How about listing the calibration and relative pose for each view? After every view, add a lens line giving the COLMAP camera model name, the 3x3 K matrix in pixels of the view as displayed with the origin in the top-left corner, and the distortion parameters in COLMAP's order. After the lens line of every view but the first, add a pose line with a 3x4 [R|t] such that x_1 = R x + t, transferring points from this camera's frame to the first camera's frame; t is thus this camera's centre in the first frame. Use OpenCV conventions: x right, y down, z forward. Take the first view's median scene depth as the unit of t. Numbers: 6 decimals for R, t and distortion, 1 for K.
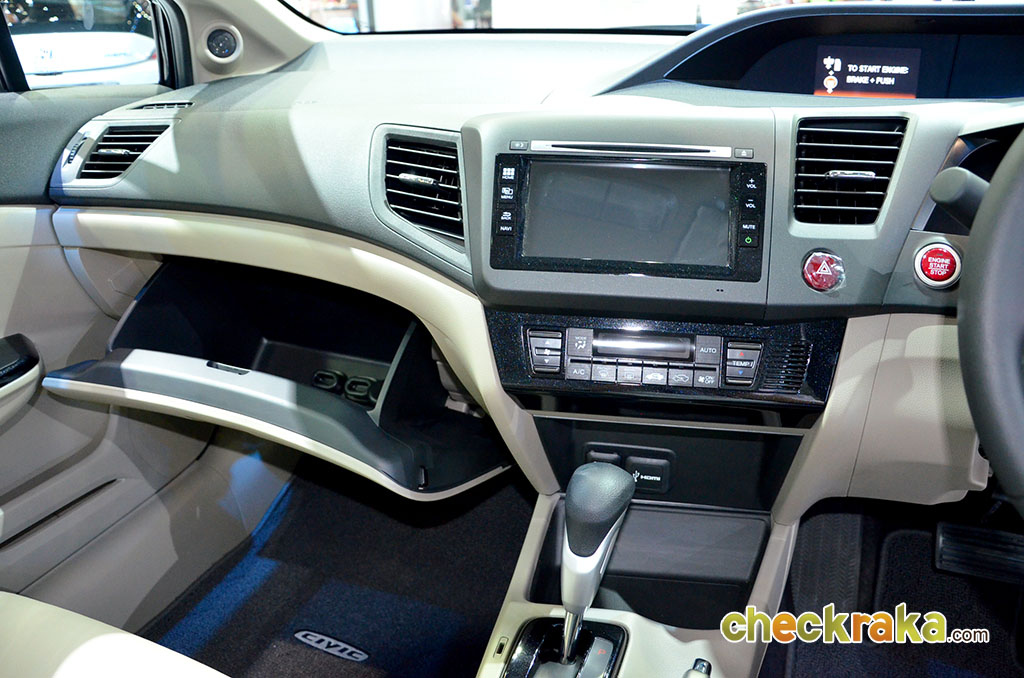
lens RADIAL K [[782.0, 0, 512.0], [0, 782.0, 339.0], [0, 0, 1]] dist [-0.186266, 0.157856]
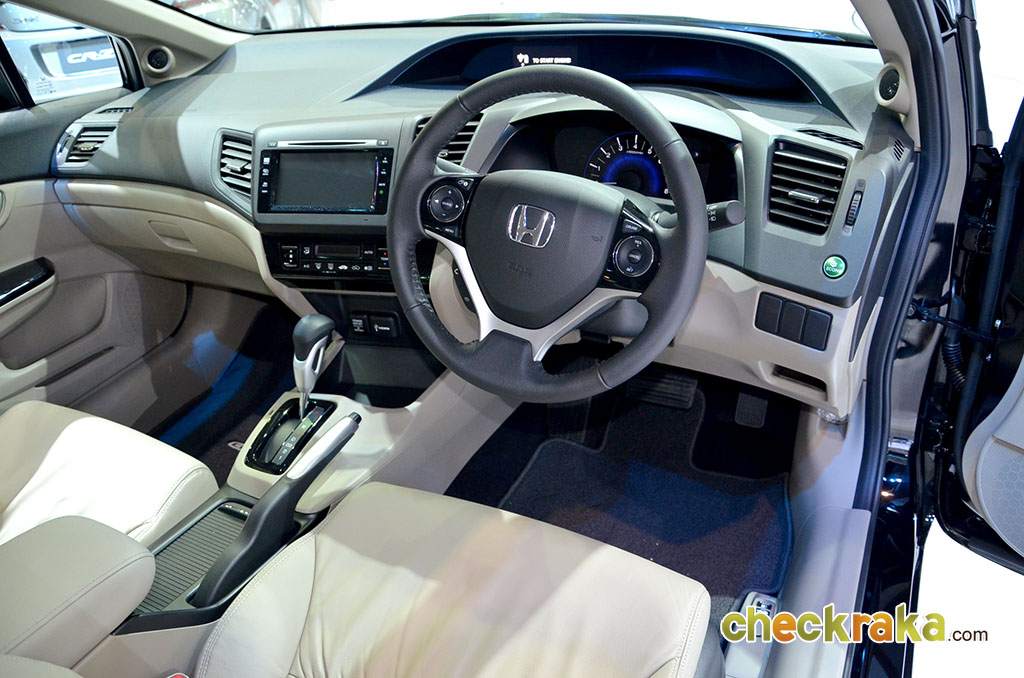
lens RADIAL K [[782.0, 0, 512.0], [0, 782.0, 339.0], [0, 0, 1]] dist [-0.186266, 0.157856]
pose [[0.995310, -0.016003, -0.095409, 0.550241], [0.027342, 0.992548, 0.118751, 0.005868], [0.092798, -0.120802, 0.988330, -0.583109]]
